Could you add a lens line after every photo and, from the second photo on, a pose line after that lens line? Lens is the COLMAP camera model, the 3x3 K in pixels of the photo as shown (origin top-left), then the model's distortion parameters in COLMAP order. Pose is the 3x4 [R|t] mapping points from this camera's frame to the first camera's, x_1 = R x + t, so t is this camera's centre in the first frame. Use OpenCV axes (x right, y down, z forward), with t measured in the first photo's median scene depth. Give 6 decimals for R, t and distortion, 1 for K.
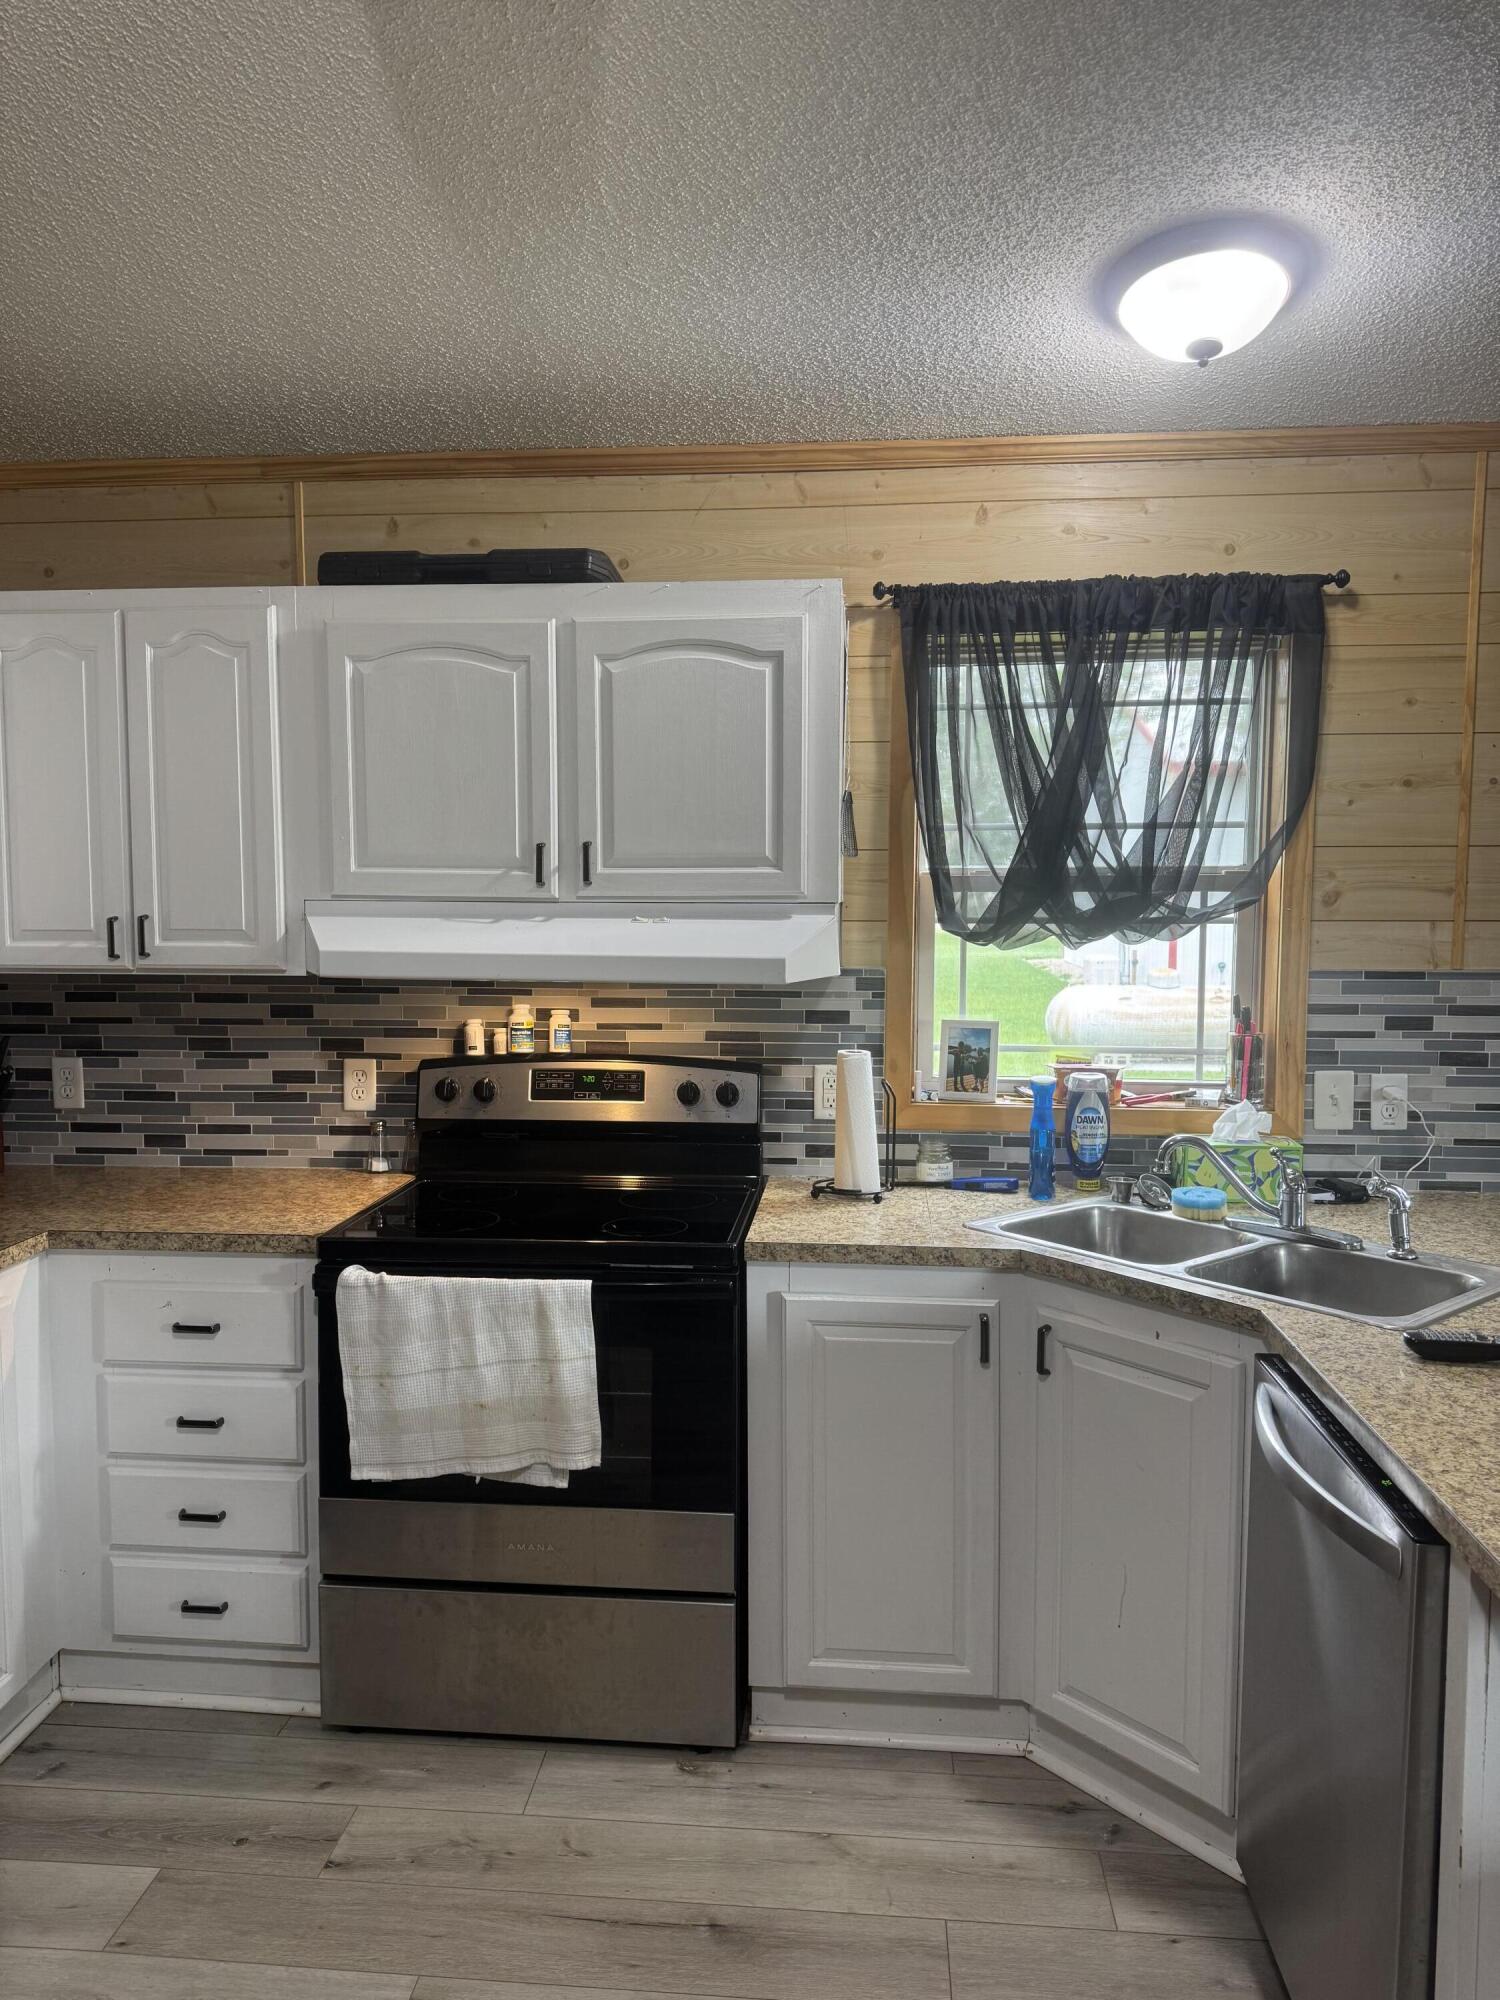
lens RADIAL K [[1372.8, 0, 750.0], [0, 1372.8, 1000.0], [0, 0, 1]] dist [0.115308, -0.150568]
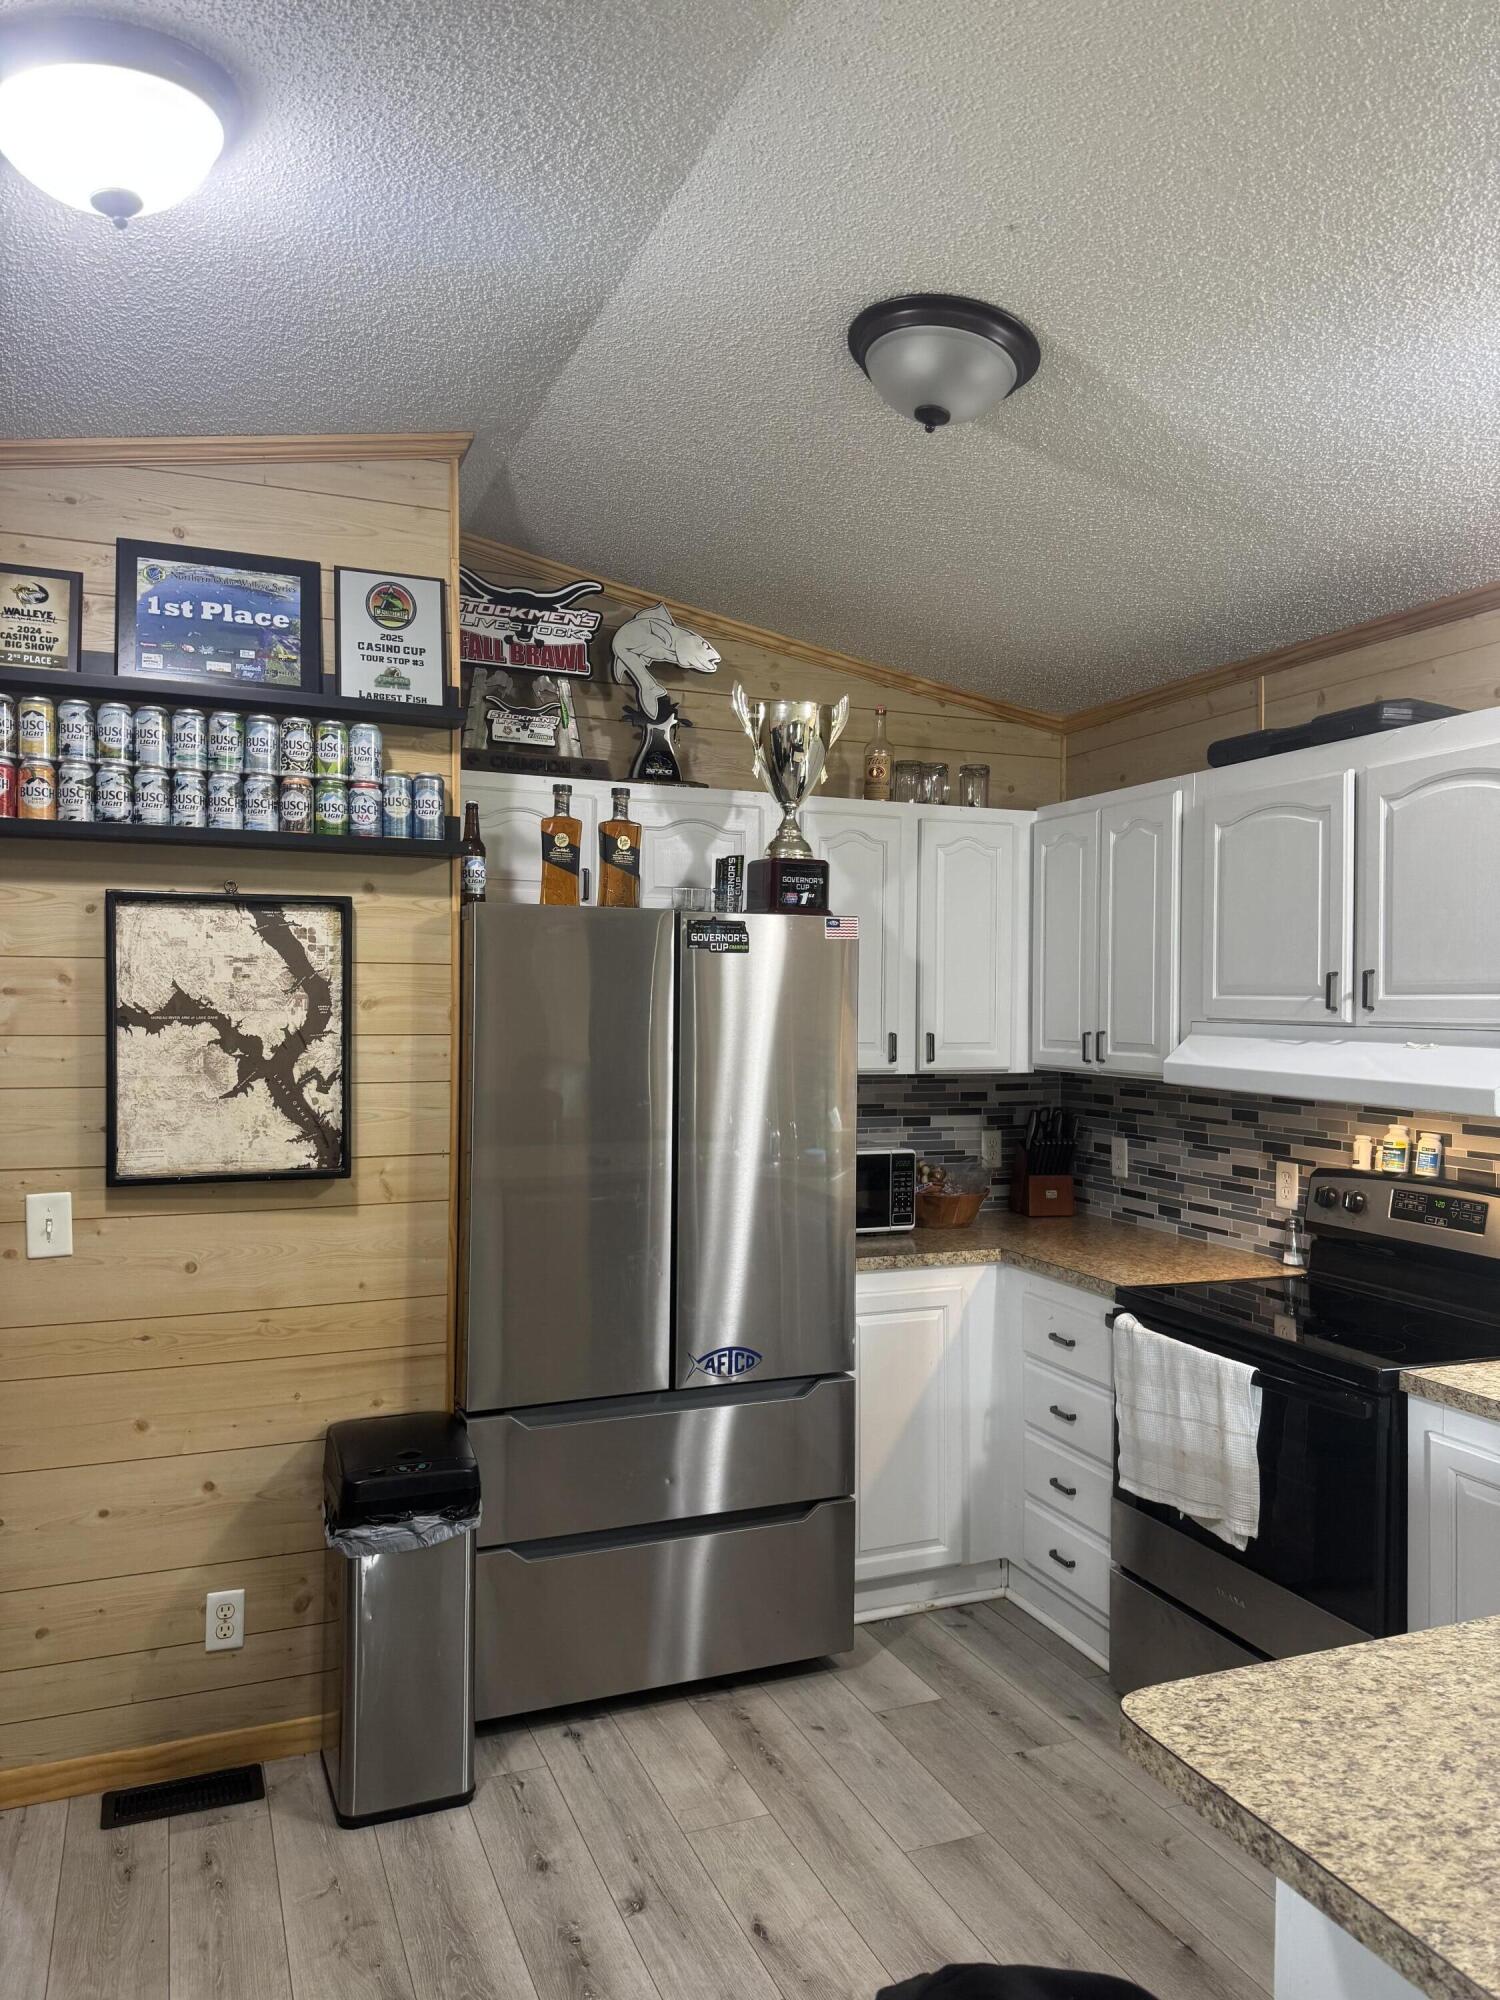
lens RADIAL K [[1372.8, 0, 750.0], [0, 1372.8, 1000.0], [0, 0, 1]] dist [0.115308, -0.150568]
pose [[0.473072, 0.003130, -0.881018, 0.571826], [-0.075469, 0.996462, -0.036984, -0.015929], [0.877786, 0.083986, 0.471634, 0.075243]]
